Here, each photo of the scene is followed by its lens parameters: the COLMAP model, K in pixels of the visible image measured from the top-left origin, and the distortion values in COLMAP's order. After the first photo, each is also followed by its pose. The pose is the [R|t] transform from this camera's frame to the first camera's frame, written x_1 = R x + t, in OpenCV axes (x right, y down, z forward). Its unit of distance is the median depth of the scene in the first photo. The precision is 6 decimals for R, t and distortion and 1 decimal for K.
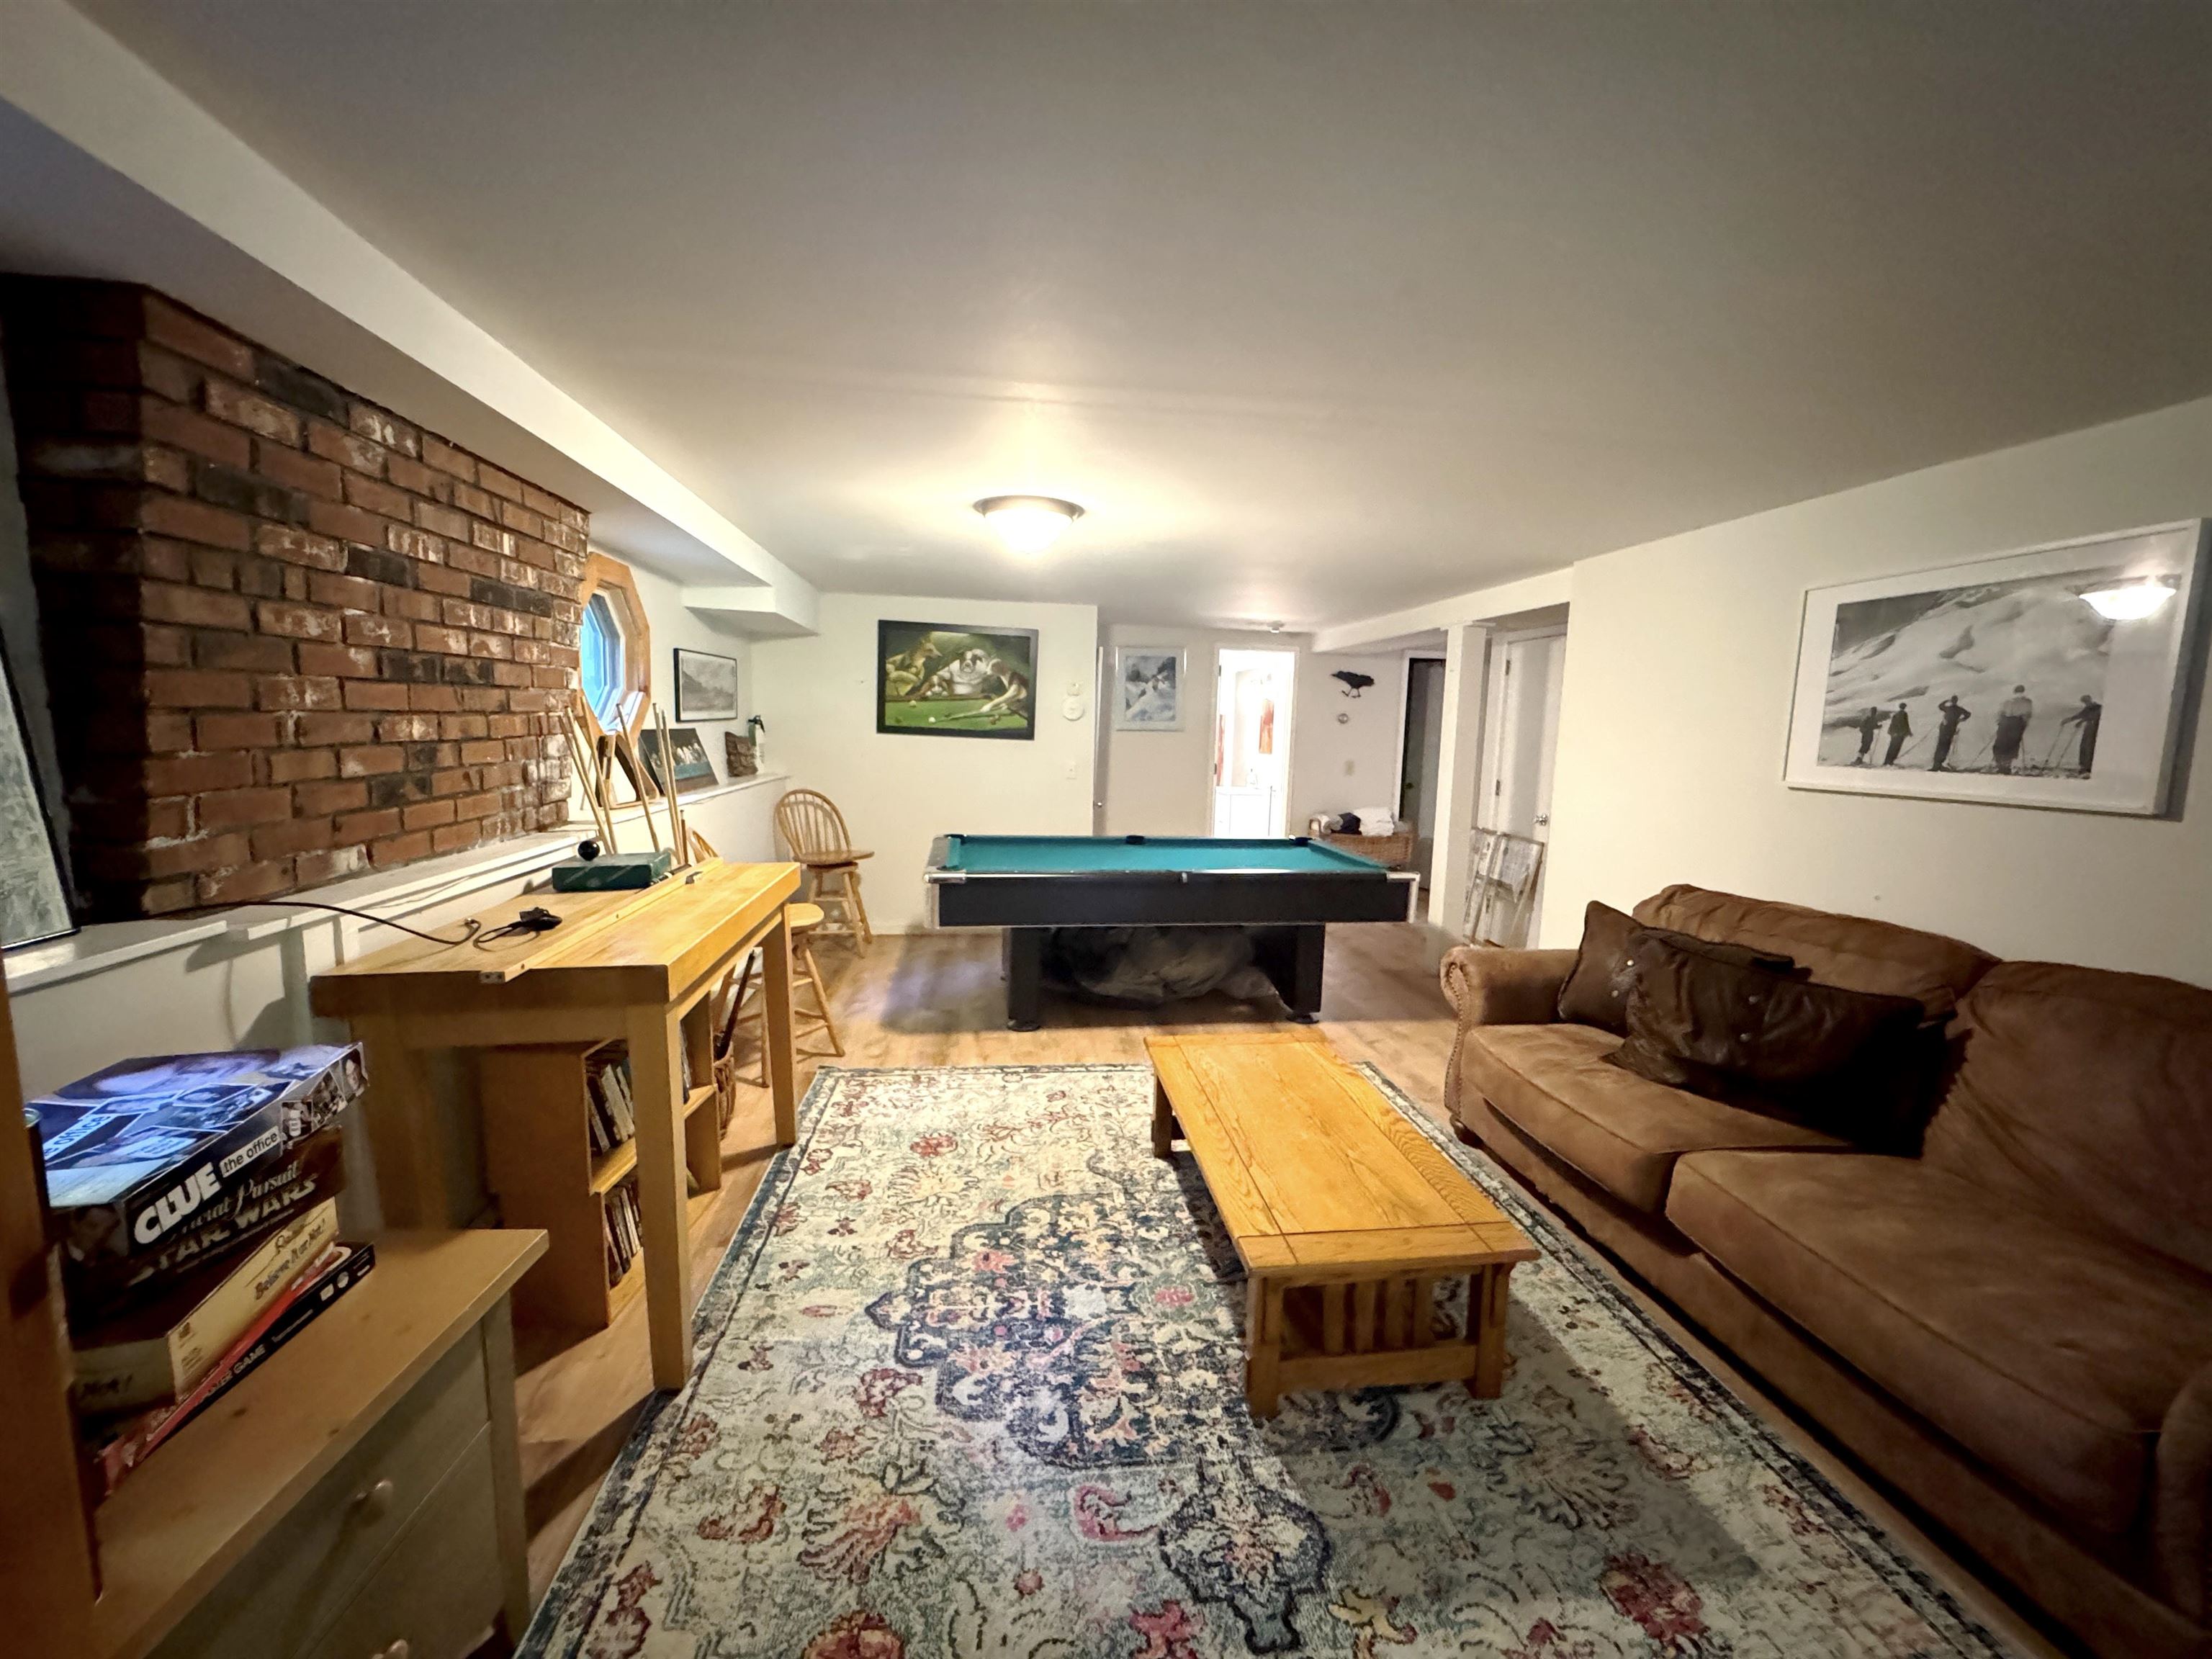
lens RADIAL K [[883.6, 0, 1105.6], [0, 883.6, 834.3], [0, 0, 1]] dist [-0.002657, -0.000411]
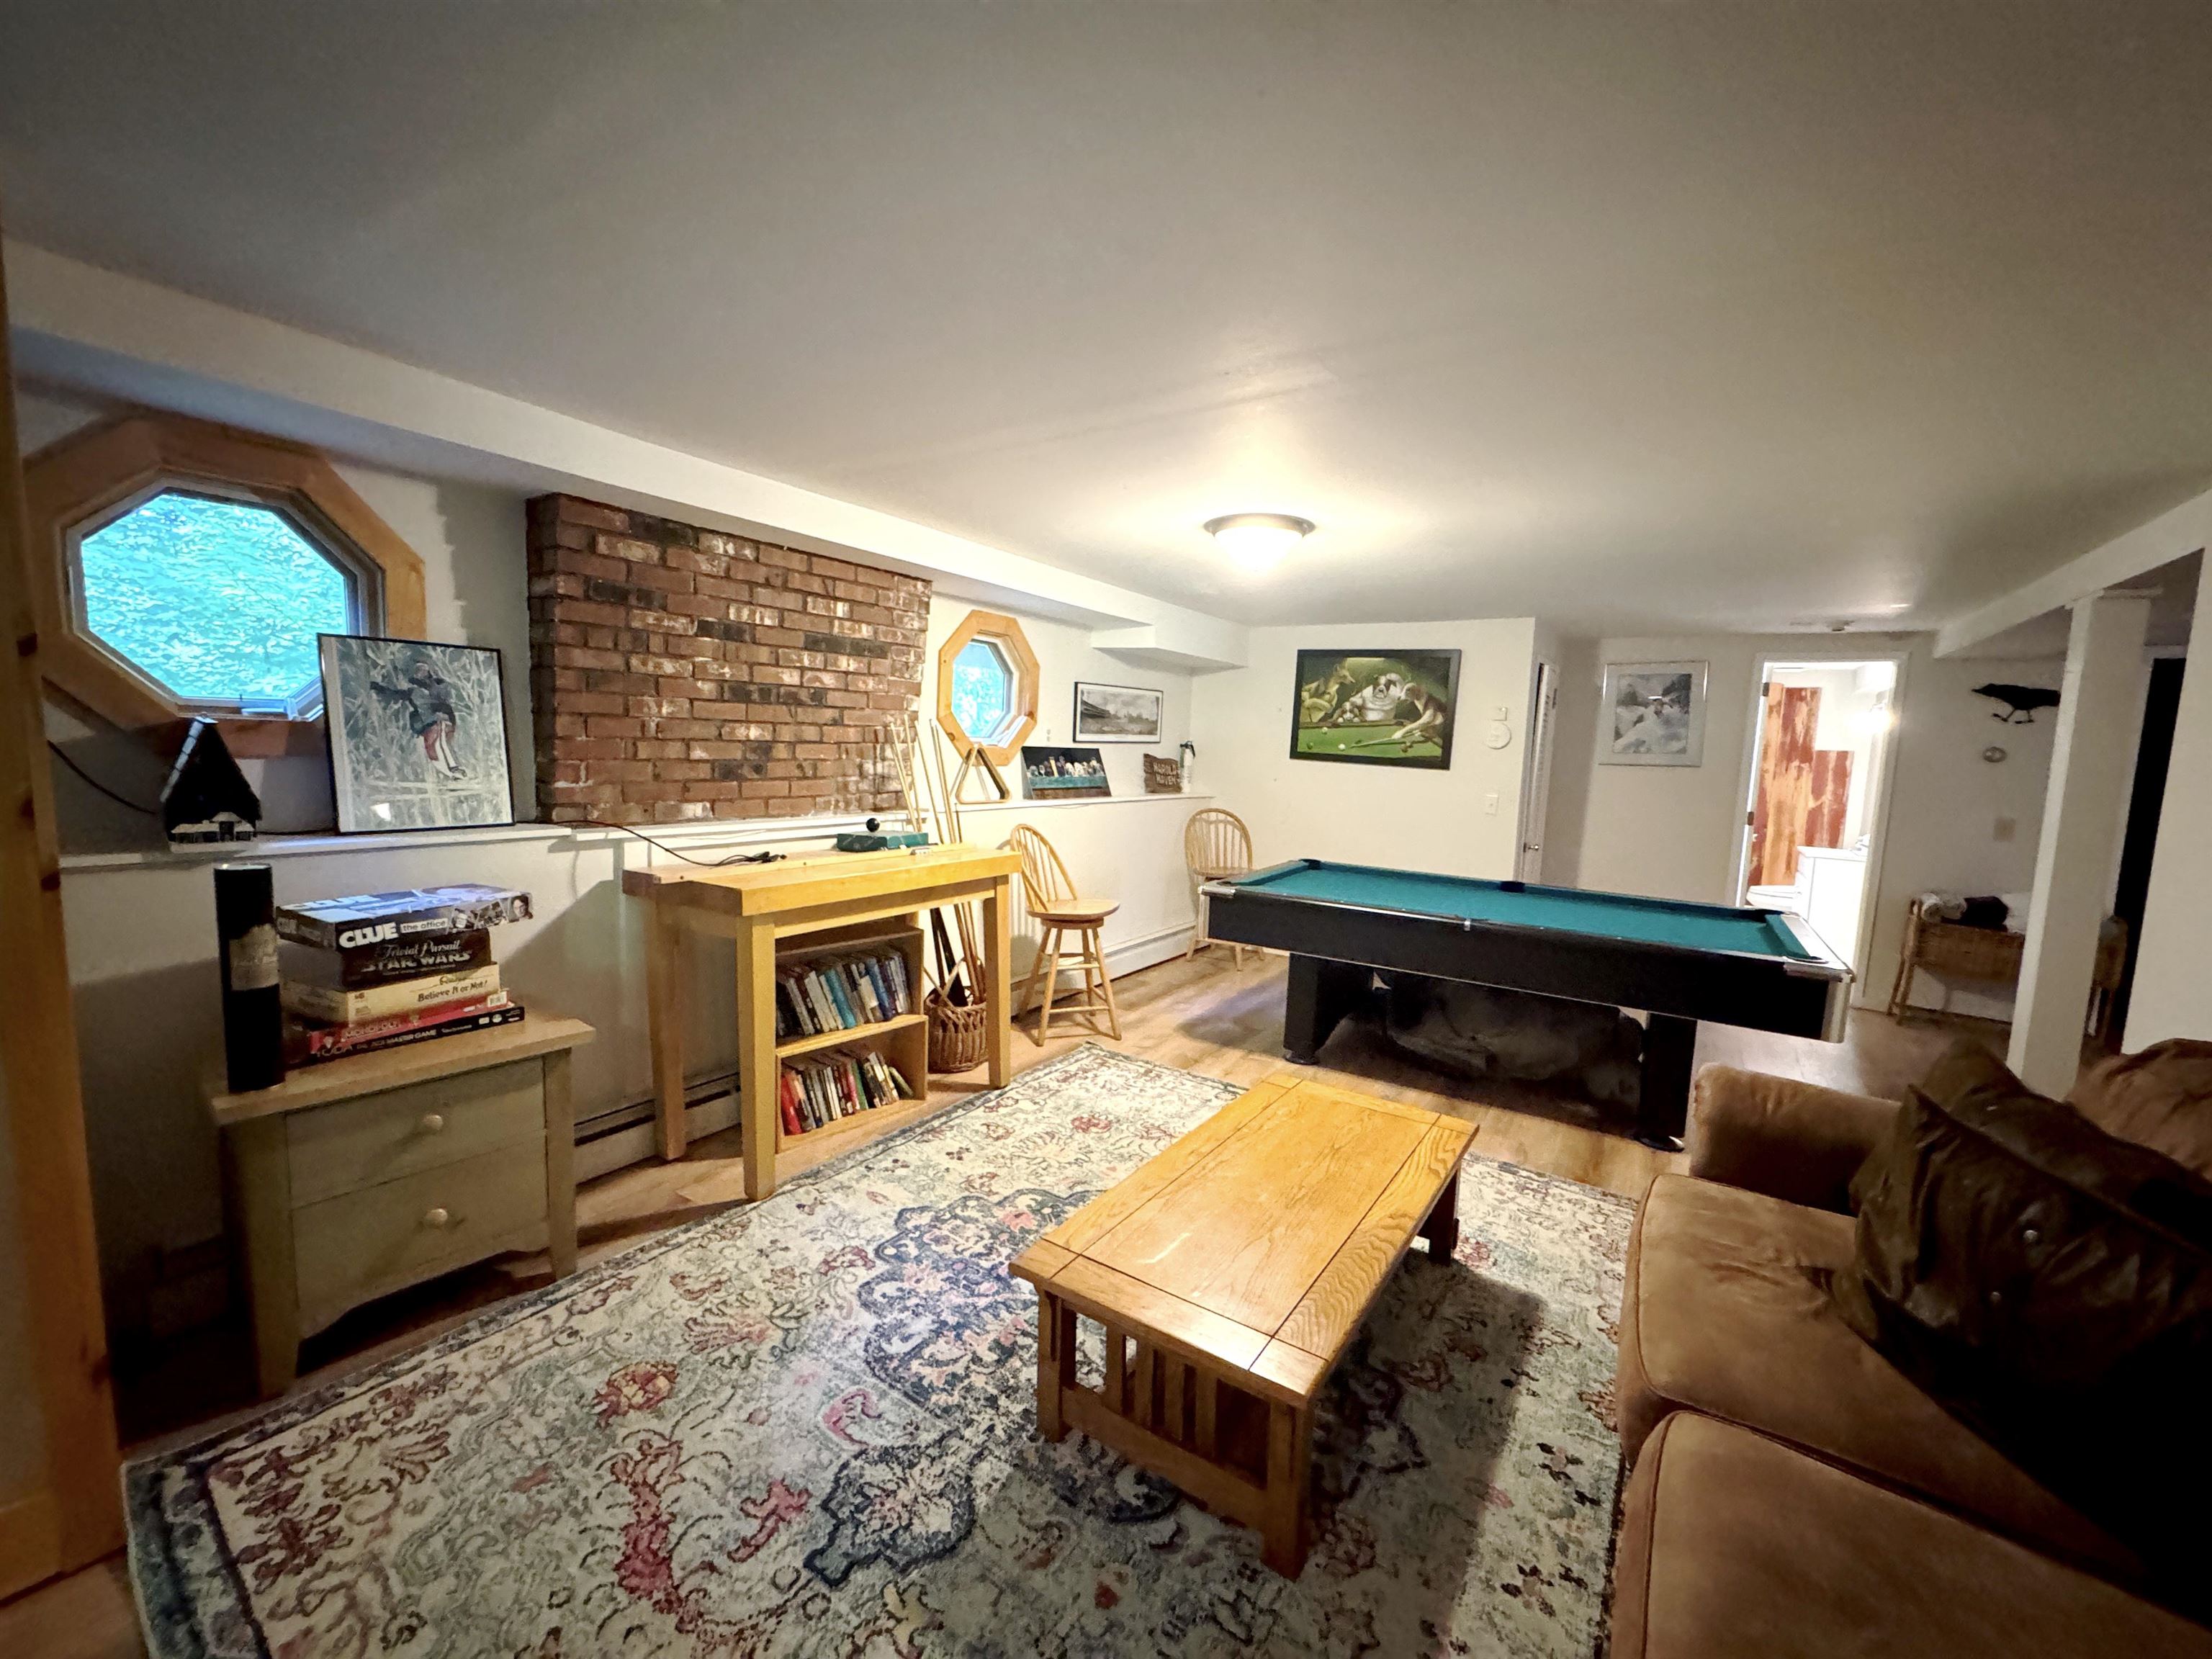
lens RADIAL K [[883.6, 0, 1105.7], [0, 883.6, 833.7], [0, 0, 1]] dist [-0.002657, -0.000411]
pose [[0.753413, 0.072742, -0.653512, 0.773714], [-0.102660, 0.994687, -0.007636, 0.006888], [0.649484, 0.072843, 0.756878, 0.253703]]
